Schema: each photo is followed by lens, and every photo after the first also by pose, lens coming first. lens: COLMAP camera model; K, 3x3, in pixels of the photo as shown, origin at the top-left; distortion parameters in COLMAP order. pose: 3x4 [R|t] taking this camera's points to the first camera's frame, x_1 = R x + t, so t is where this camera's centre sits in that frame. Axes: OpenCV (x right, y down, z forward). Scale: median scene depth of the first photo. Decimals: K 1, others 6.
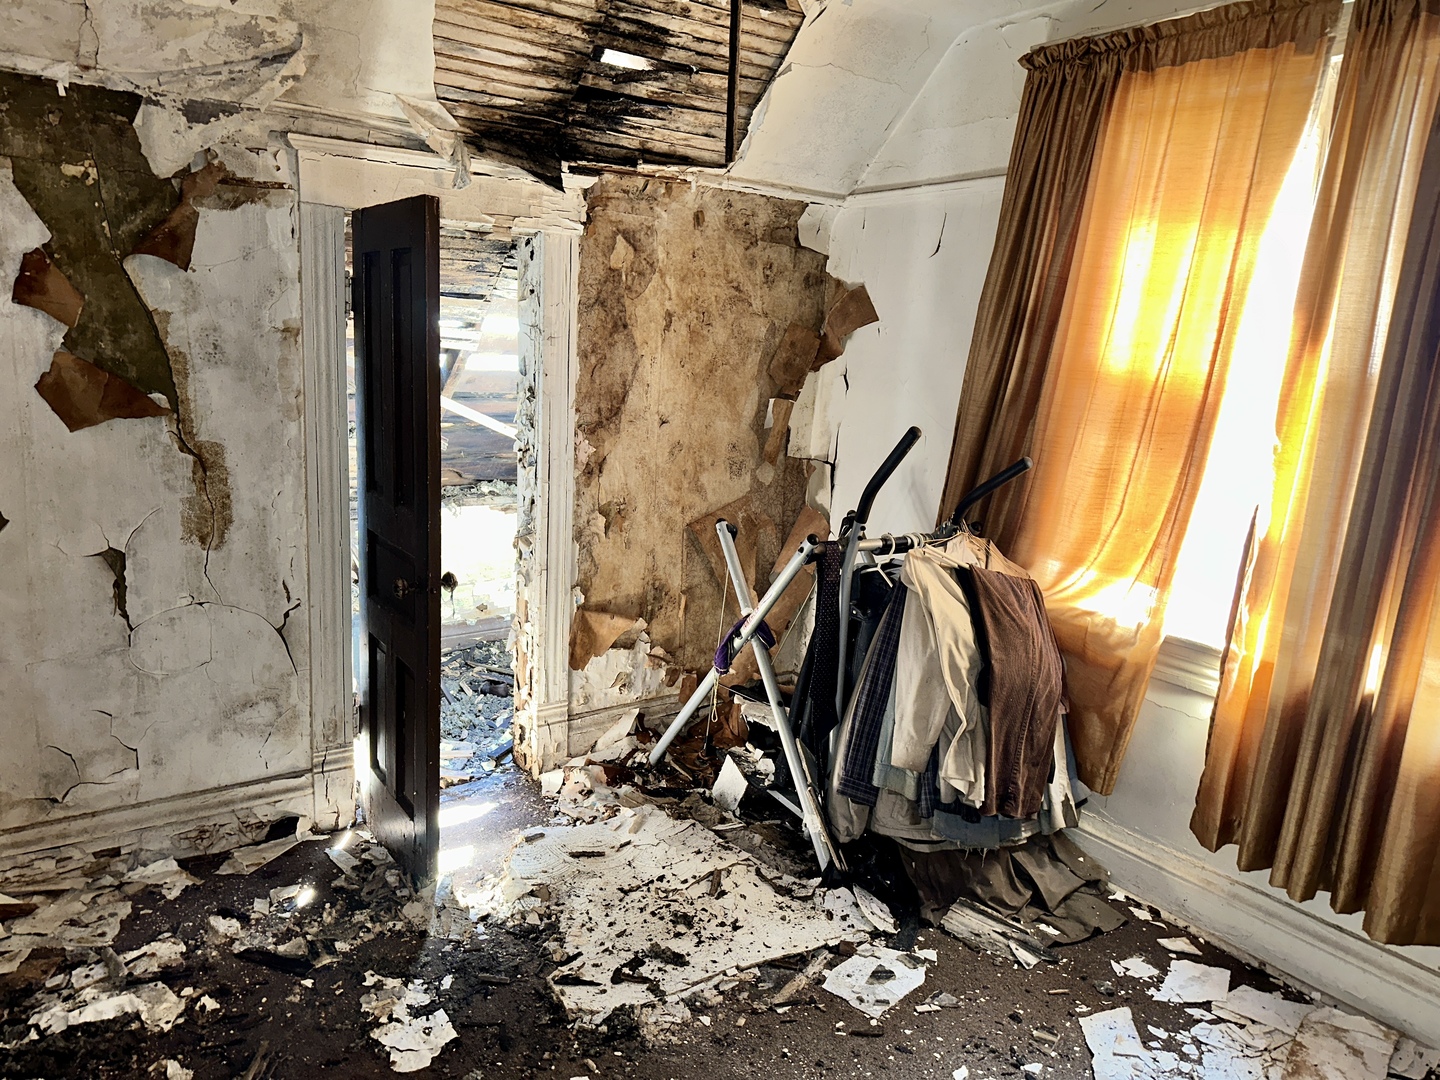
lens RADIAL K [[1013.9, 0, 736.5], [0, 1013.9, 533.9], [0, 0, 1]] dist [0.044164, -0.052709]
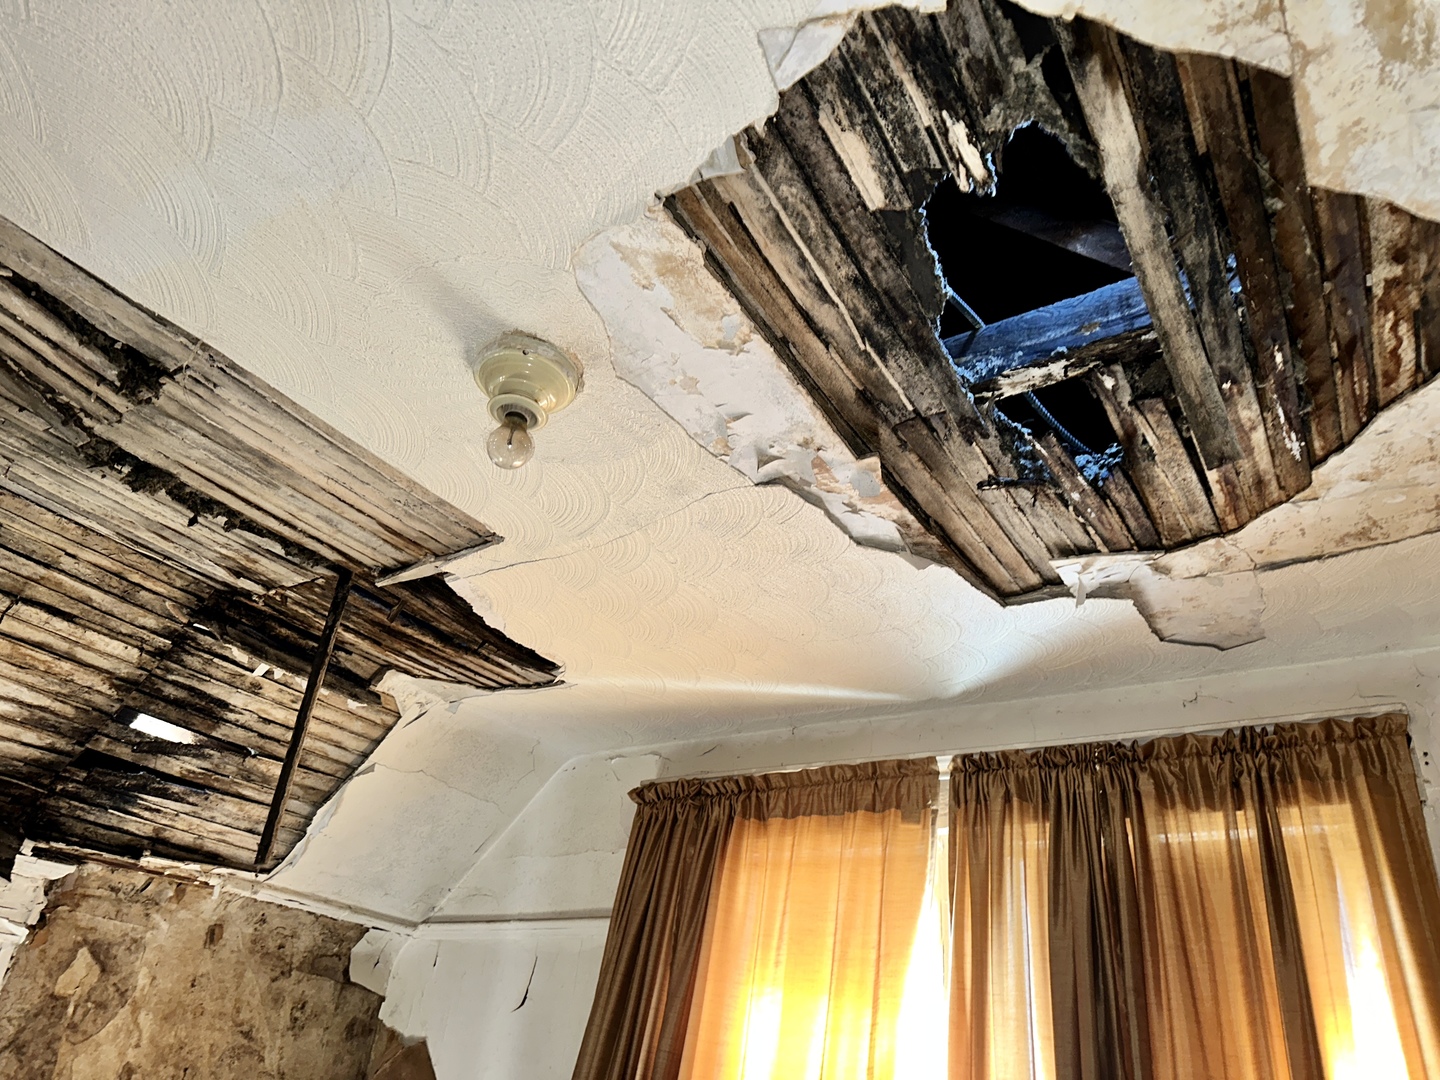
lens RADIAL K [[1013.9, 0, 736.5], [0, 1013.9, 533.9], [0, 0, 1]] dist [0.044164, -0.052709]
pose [[0.924891, 0.215815, 0.313050, 0.025141], [0.033526, 0.773821, -0.632517, -0.053297], [-0.378751, 0.595504, 0.708465, 0.155696]]
